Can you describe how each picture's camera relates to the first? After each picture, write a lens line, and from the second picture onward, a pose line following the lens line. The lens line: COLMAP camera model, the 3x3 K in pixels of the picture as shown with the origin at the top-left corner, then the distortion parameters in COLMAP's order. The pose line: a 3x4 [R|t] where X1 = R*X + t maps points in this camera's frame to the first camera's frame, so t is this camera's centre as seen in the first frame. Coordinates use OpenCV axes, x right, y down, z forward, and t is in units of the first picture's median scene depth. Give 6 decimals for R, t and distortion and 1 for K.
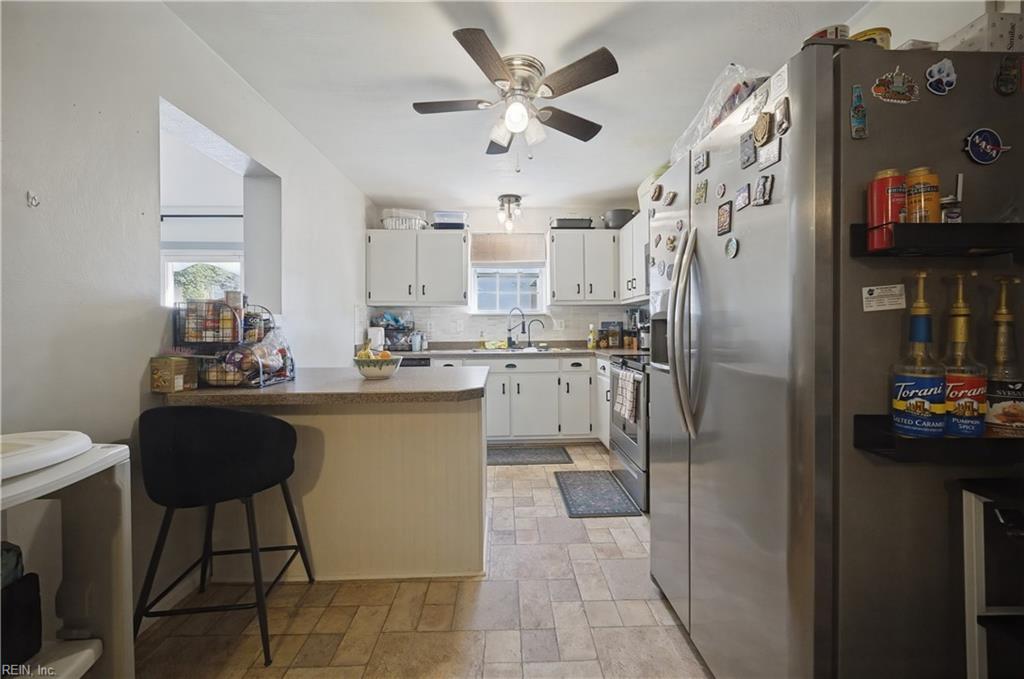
lens RADIAL K [[405.5, 0, 508.4], [0, 405.5, 335.0], [0, 0, 1]] dist [-0.004267, 0.001286]
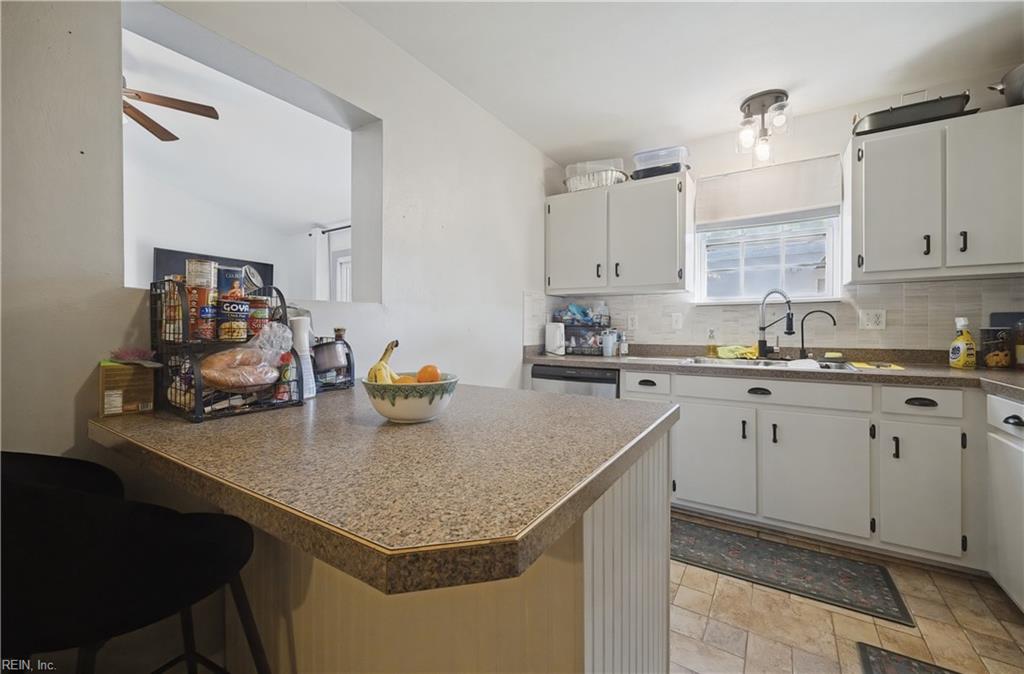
lens RADIAL K [[405.5, 0, 512.5], [0, 405.5, 330.7], [0, 0, 1]] dist [-0.004267, 0.001286]
pose [[0.828846, 0.010894, -0.559371, 0.034051], [-0.014628, 0.999891, -0.002202, -0.002291], [0.559286, 0.010007, 0.828914, 0.330912]]
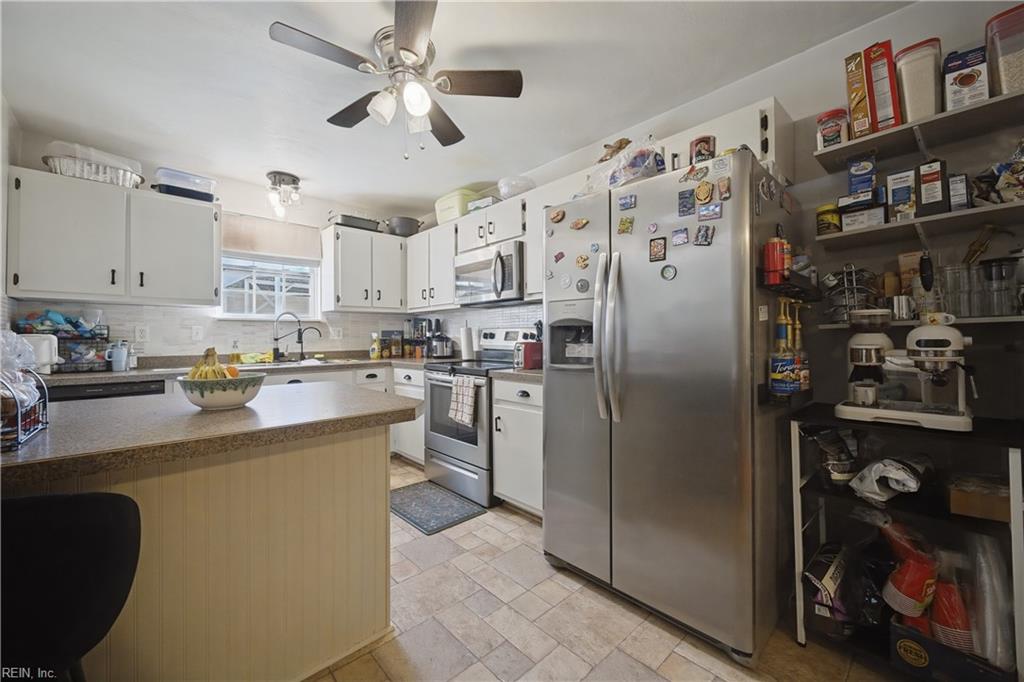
lens RADIAL K [[405.5, 0, 507.5], [0, 405.5, 337.8], [0, 0, 1]] dist [-0.004267, 0.001286]
pose [[0.742551, 0.000909, 0.669789, -0.213983], [0.013717, 0.999769, -0.016564, 0.005136], [-0.669649, 0.021487, 0.742367, 0.103223]]
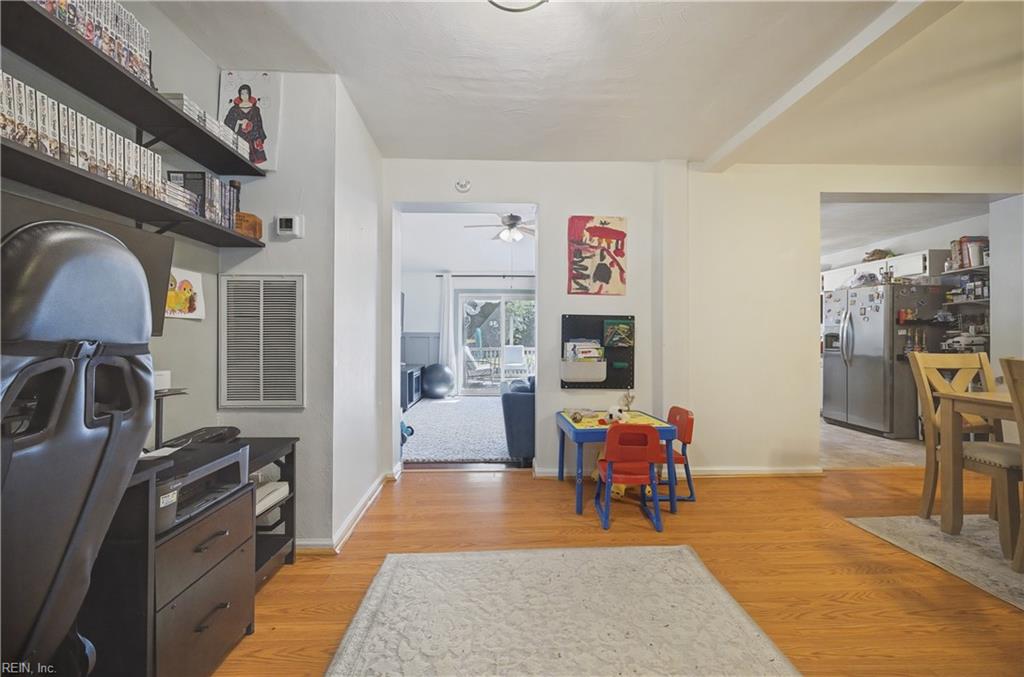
lens RADIAL K [[405.5, 0, 513.3], [0, 405.5, 338.8], [0, 0, 1]] dist [-0.004267, 0.001286]
pose [[0.999641, 0.005335, 0.026247, -0.935552], [-0.004973, 0.999892, -0.013834, 0.019817], [-0.026318, 0.013699, 0.999560, -0.903624]]
